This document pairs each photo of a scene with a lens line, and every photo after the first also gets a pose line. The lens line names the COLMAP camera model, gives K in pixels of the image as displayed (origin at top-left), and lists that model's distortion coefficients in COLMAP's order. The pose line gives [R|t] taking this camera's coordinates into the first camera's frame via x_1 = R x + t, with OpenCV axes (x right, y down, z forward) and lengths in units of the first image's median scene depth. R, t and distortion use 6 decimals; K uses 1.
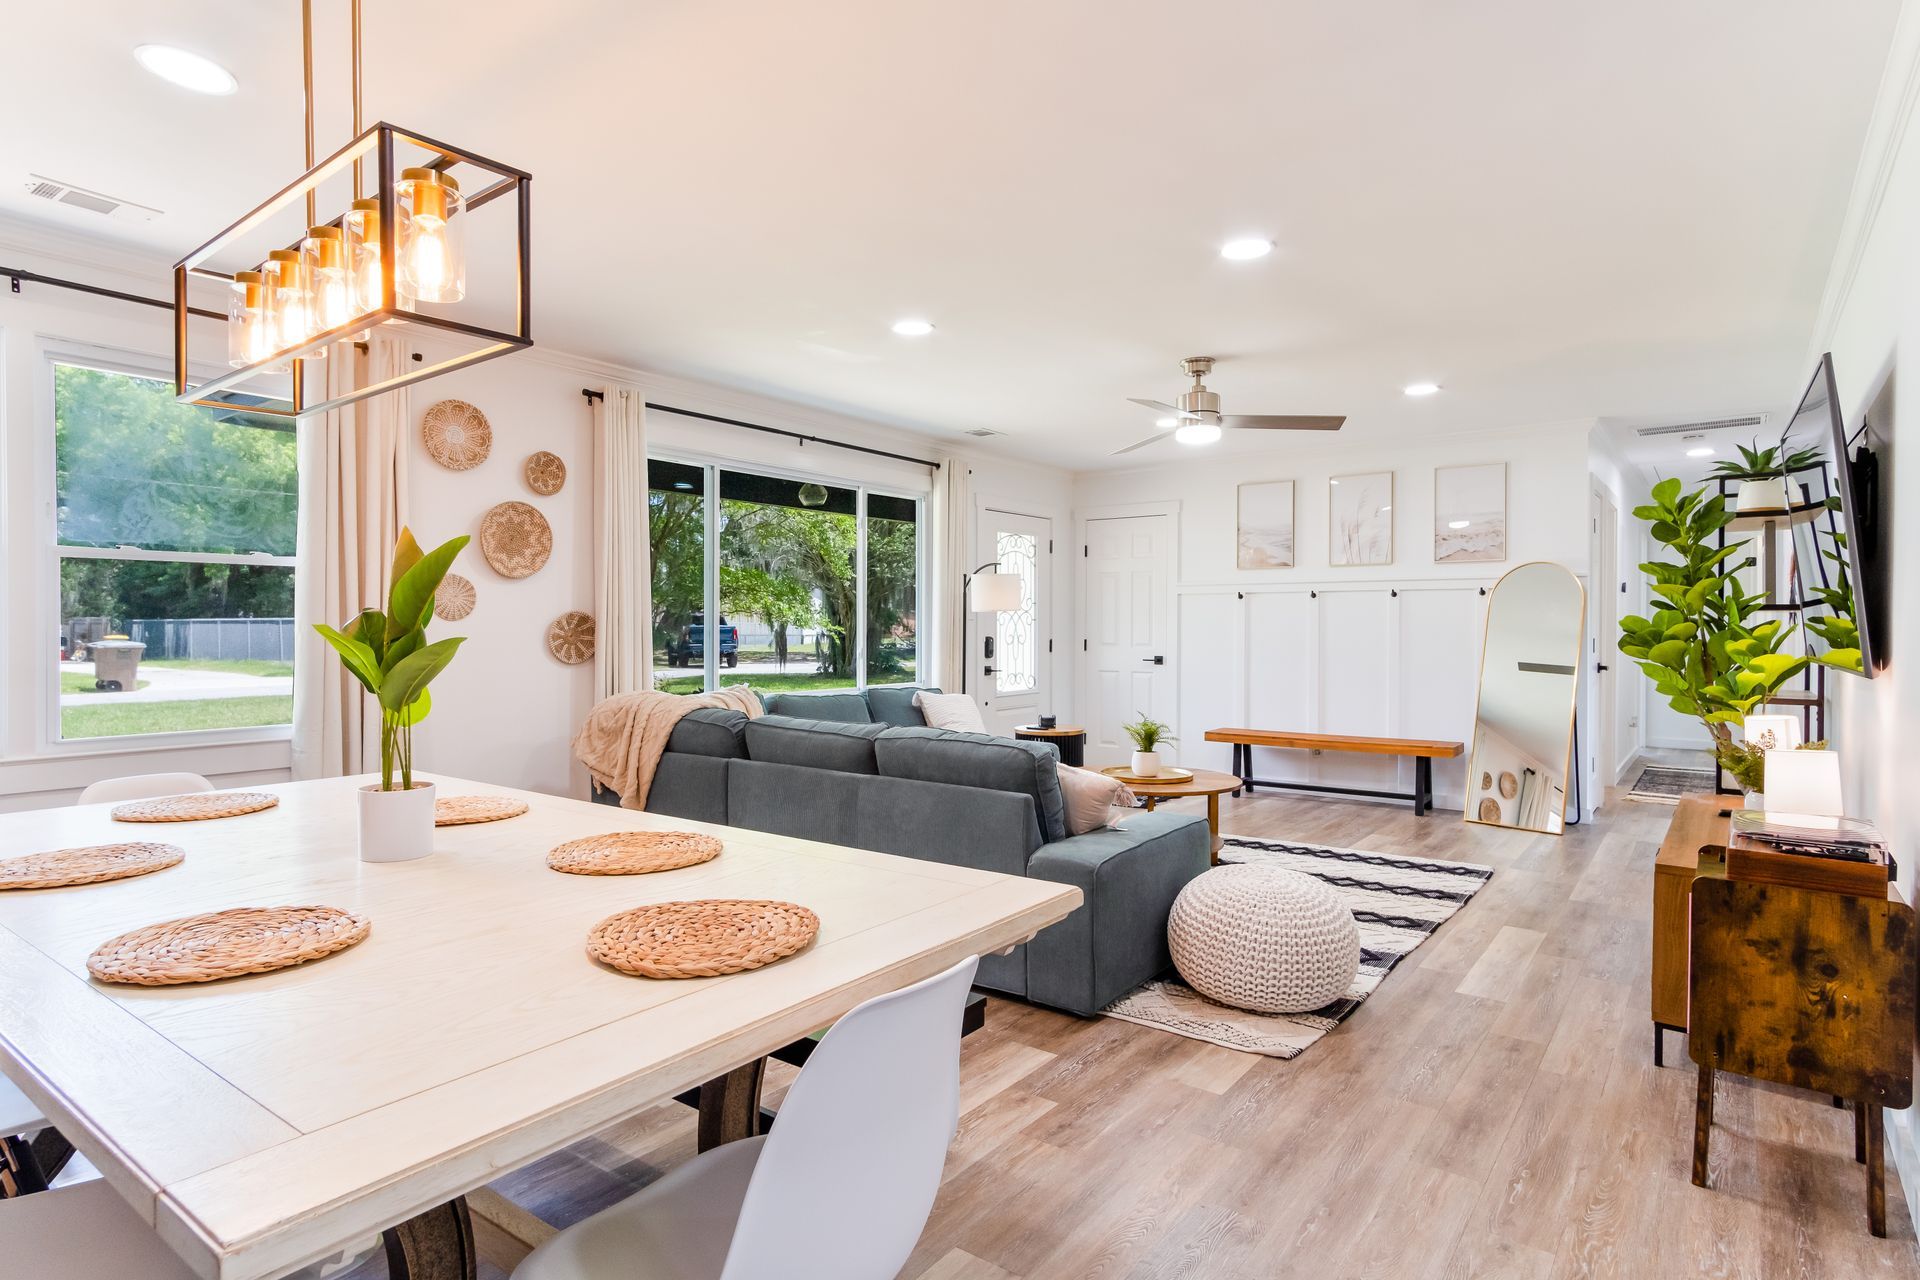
lens RADIAL K [[1018.8, 0, 963.4], [0, 1018.8, 634.8], [0, 0, 1]] dist [-0.006591, -0.003023]
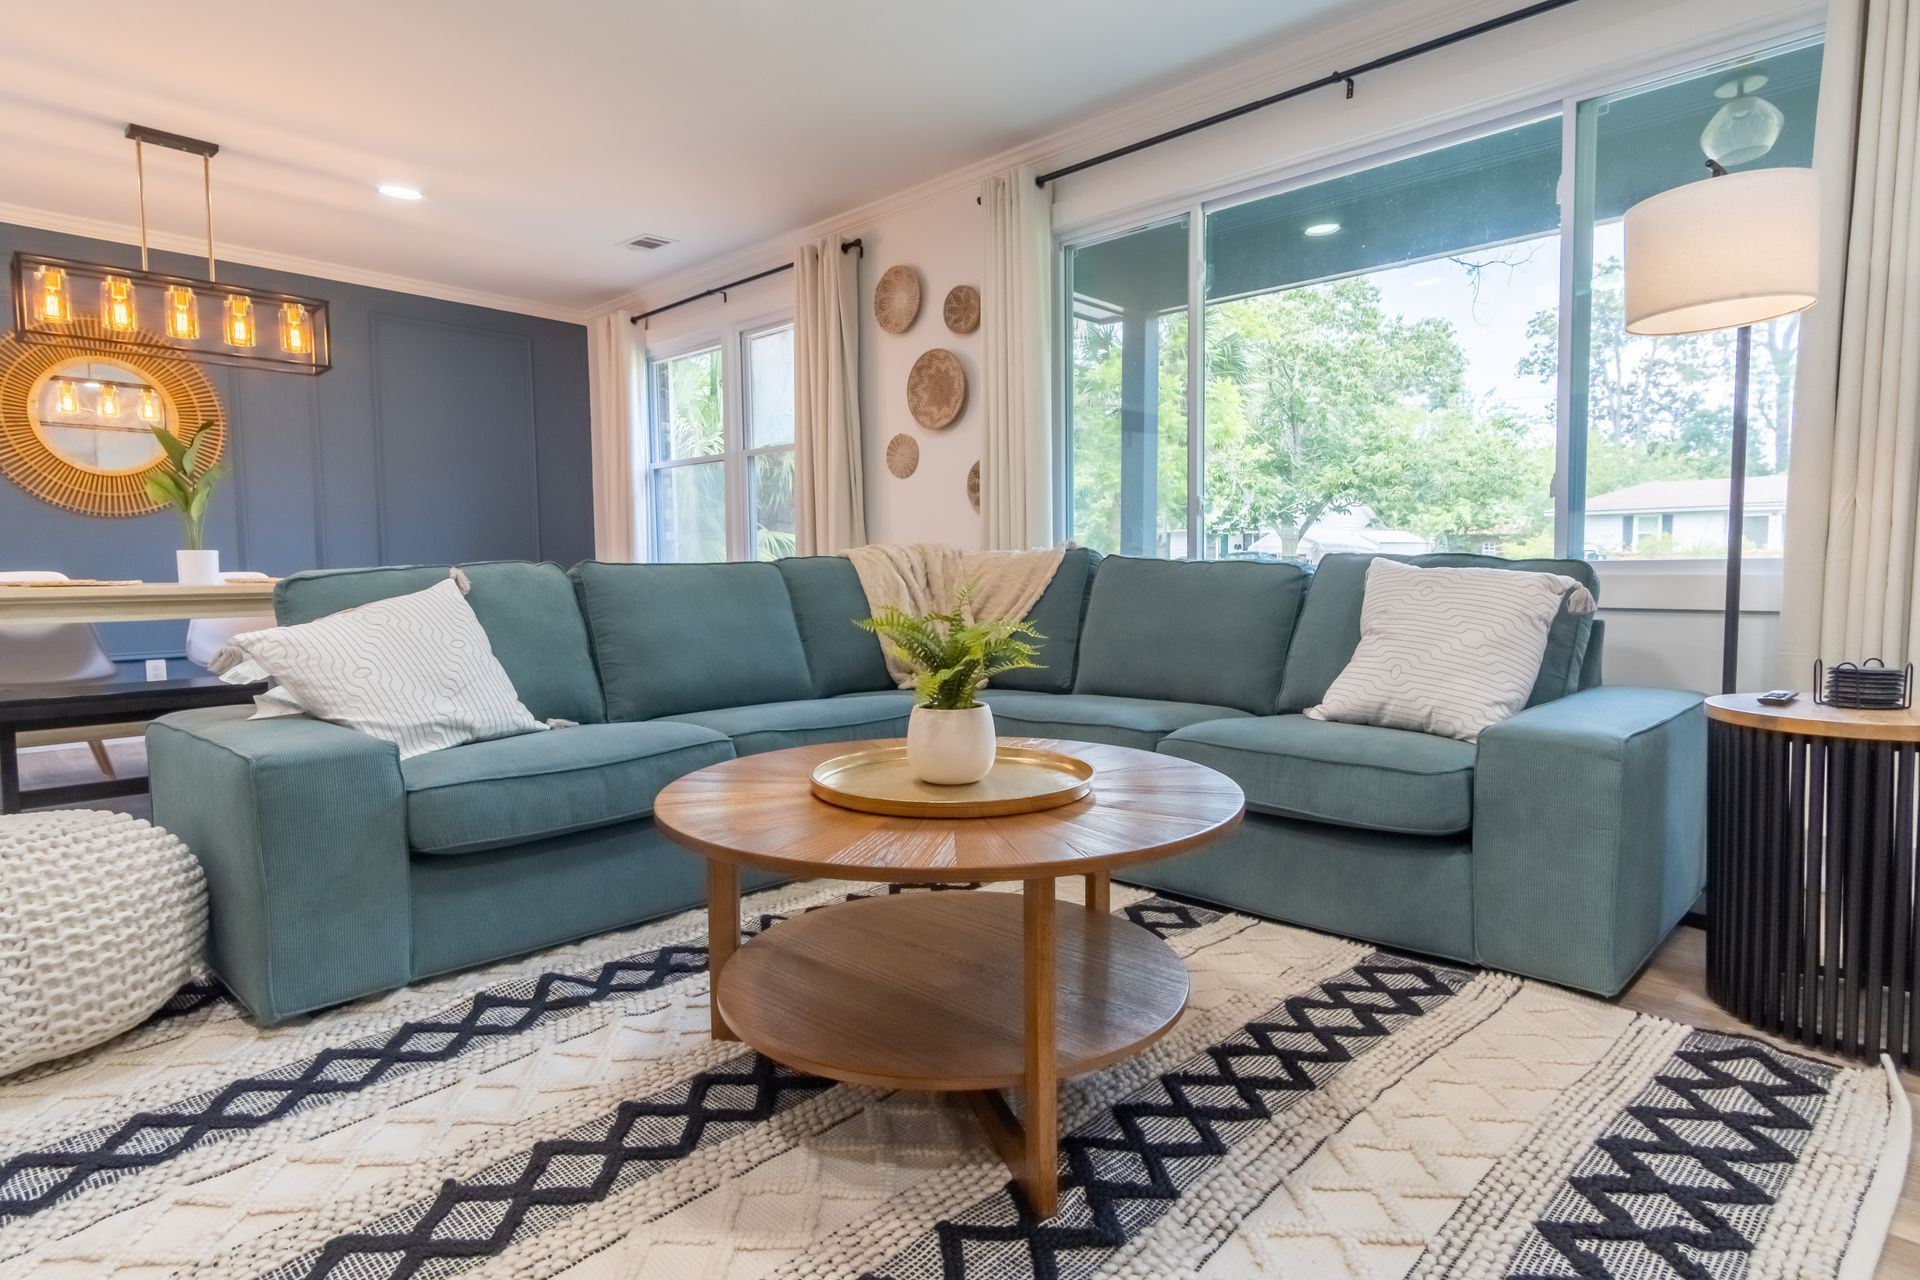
lens RADIAL K [[1018.8, 0, 966.1], [0, 1018.8, 640.0], [0, 0, 1]] dist [-0.006591, -0.003023]
pose [[-0.091698, 0.071924, -0.993186, 0.571510], [0.000066, 0.997389, 0.072223, 0.080000], [0.995787, 0.006557, -0.091463, 1.168713]]
